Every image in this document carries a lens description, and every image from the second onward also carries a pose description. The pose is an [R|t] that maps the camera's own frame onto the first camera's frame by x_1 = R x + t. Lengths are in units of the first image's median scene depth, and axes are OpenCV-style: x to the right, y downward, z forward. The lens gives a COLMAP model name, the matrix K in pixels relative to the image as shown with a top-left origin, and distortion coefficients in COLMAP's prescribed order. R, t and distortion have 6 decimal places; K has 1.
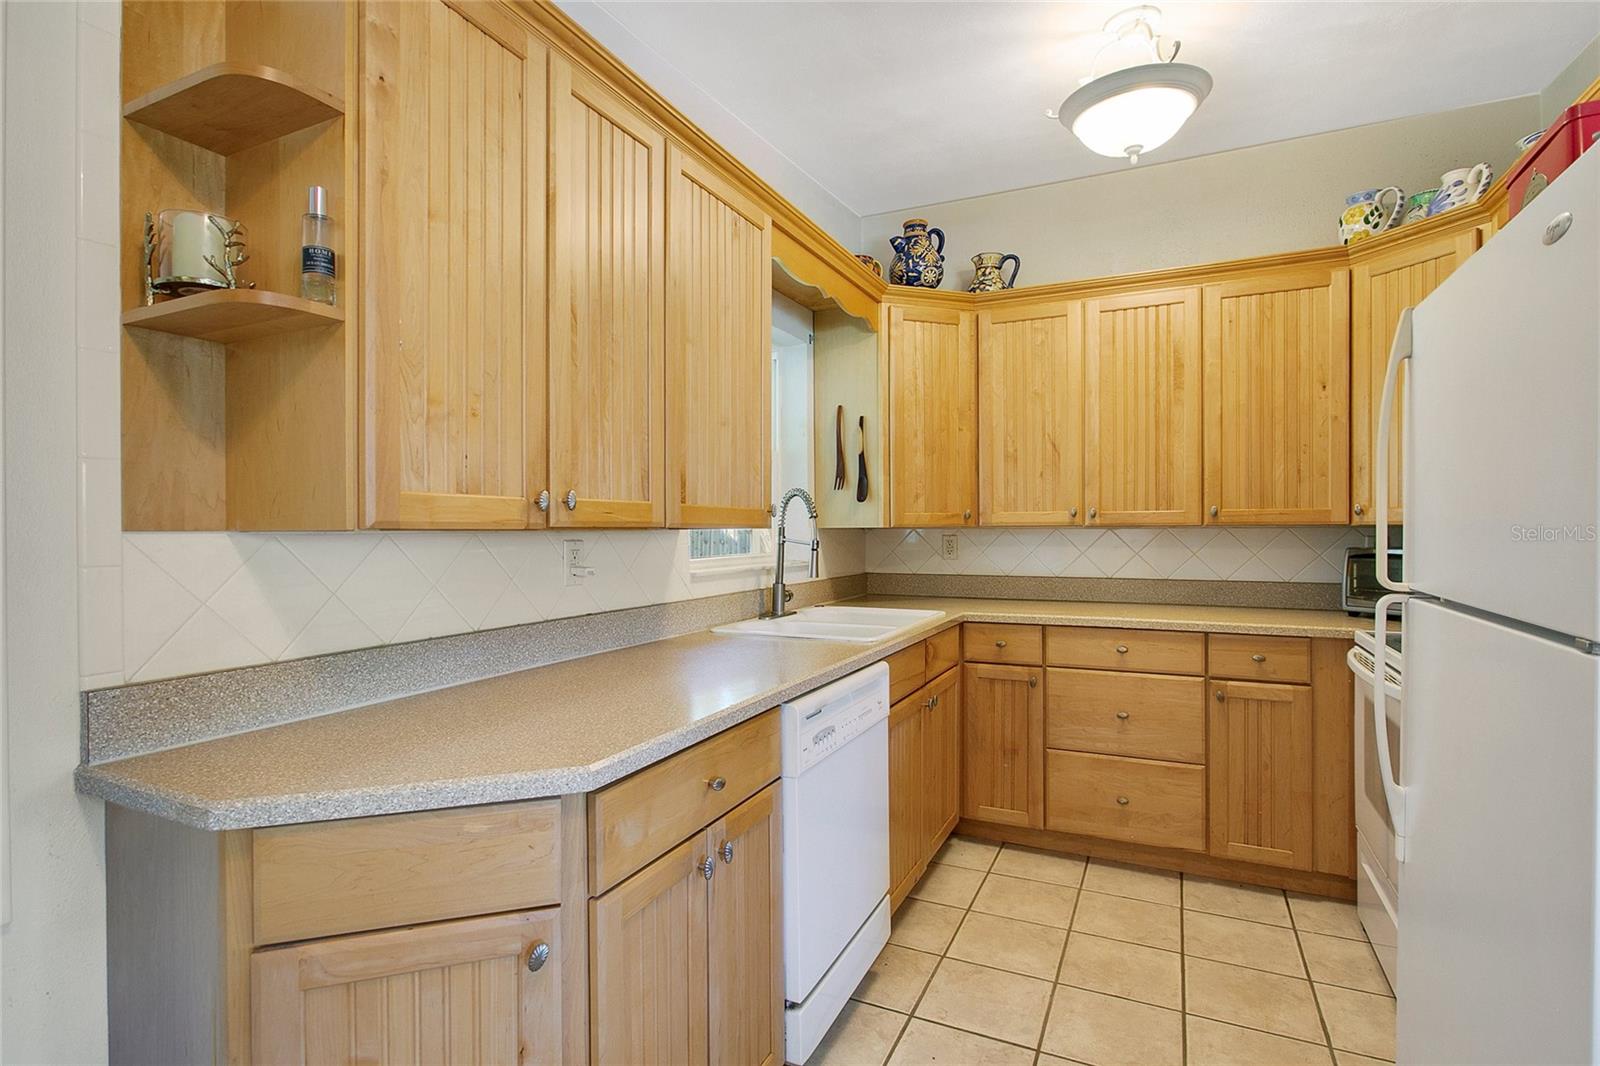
lens RADIAL K [[814.3, 0, 767.2], [0, 814.3, 532.1], [0, 0, 1]] dist [-0.002498, 0.001082]
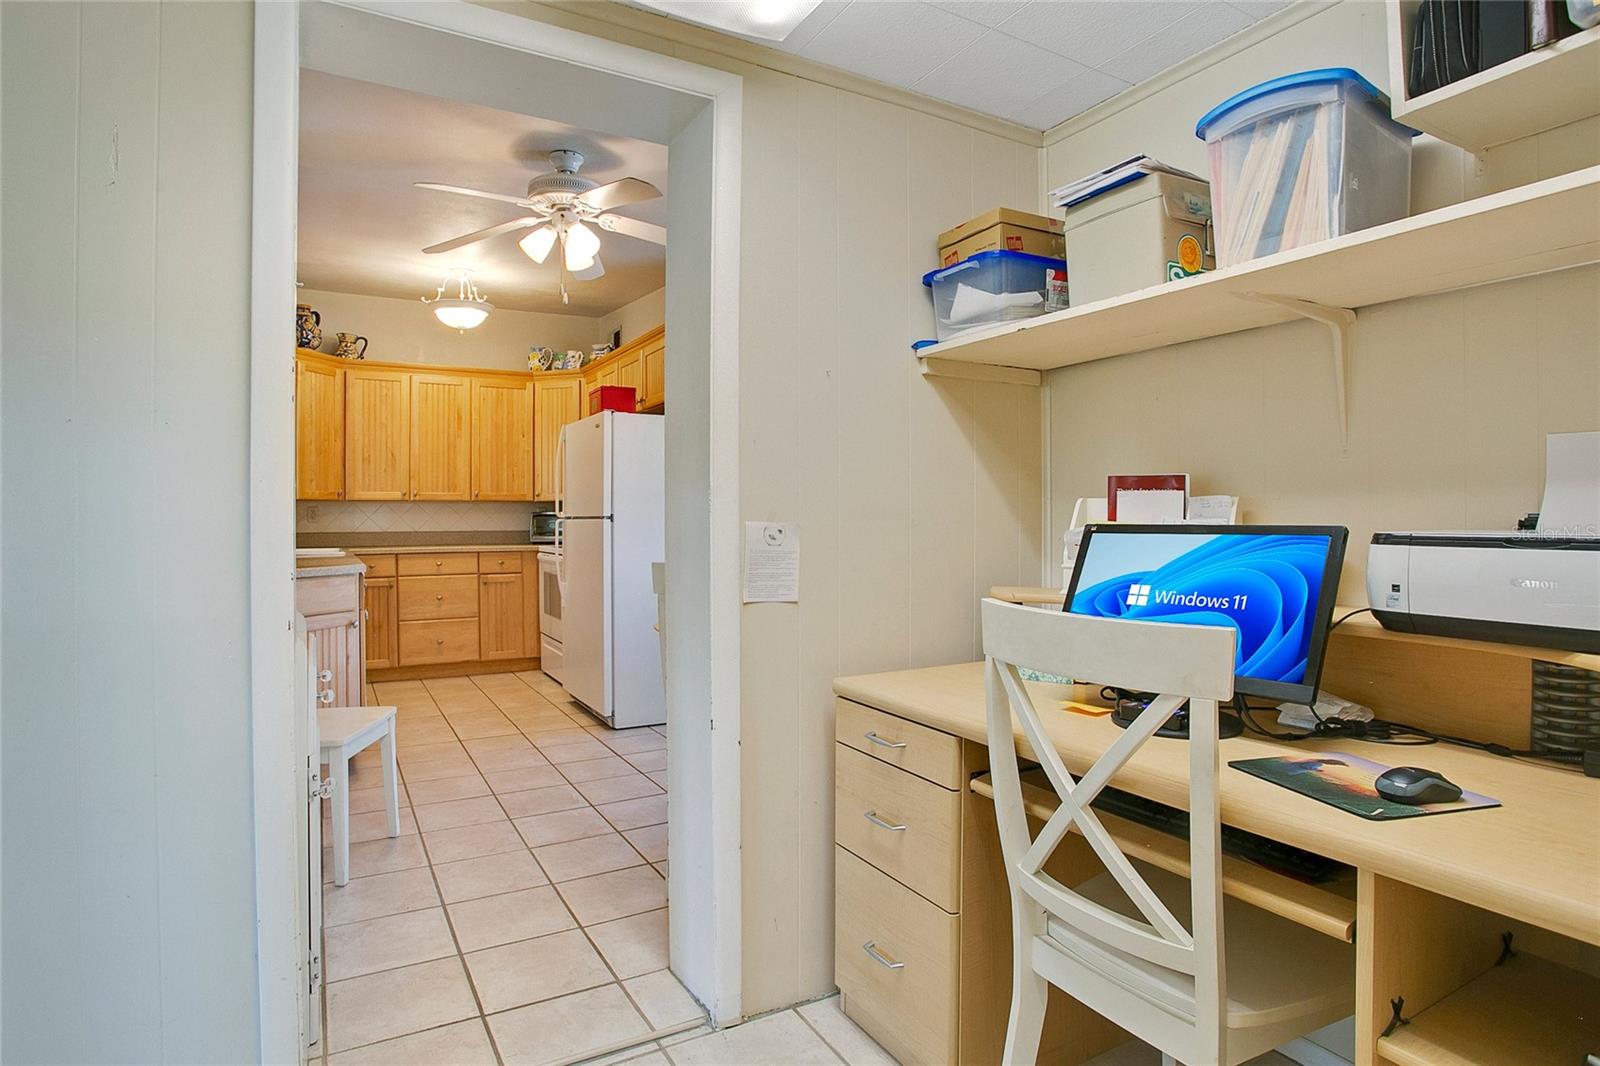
lens RADIAL K [[815.8, 0, 807.7], [0, 815.8, 518.9], [0, 0, 1]] dist [-0.082232, 0.040072]
pose [[0.537009, 0.000715, 0.843576, -0.673507], [0.008616, 0.999943, -0.006332, 0.055275], [-0.843533, 0.010668, 0.536972, -0.732433]]
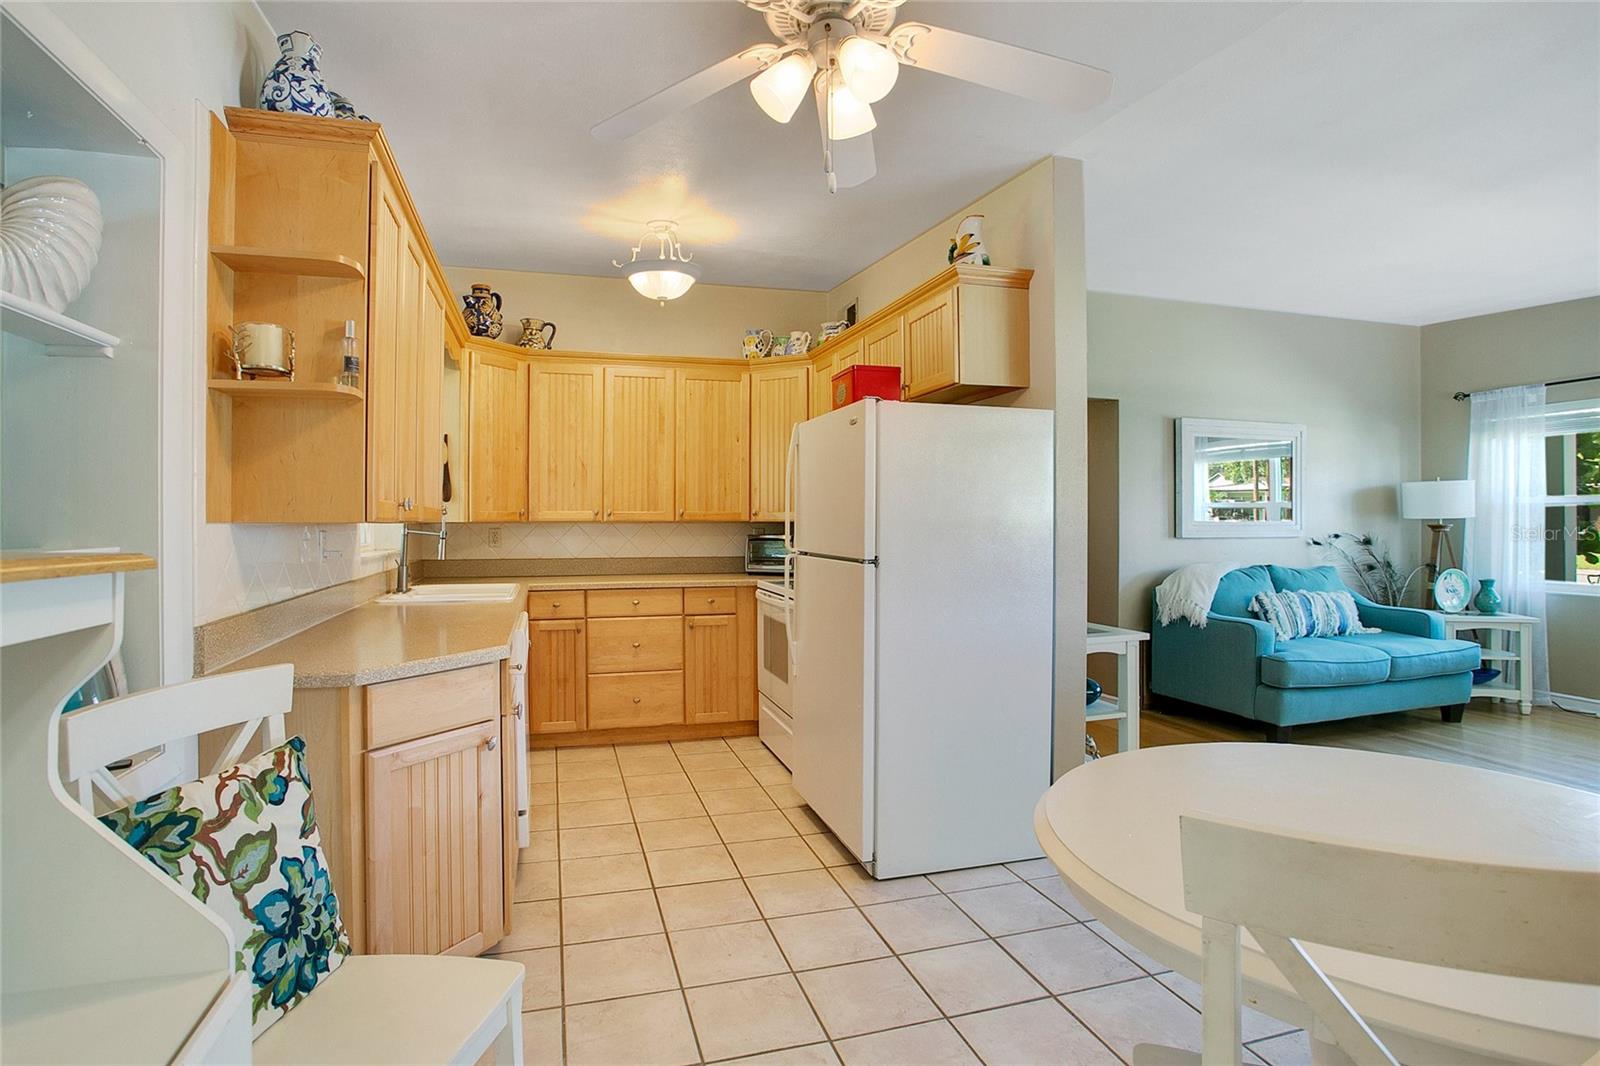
lens RADIAL K [[815.8, 0, 807.7], [0, 815.8, 518.9], [0, 0, 1]] dist [-0.082232, 0.040072]
pose [[0.722201, 0.005324, 0.691663, -0.373549], [0.002414, 0.999945, -0.010217, 0.003655], [-0.691679, 0.009048, 0.722148, -0.317486]]
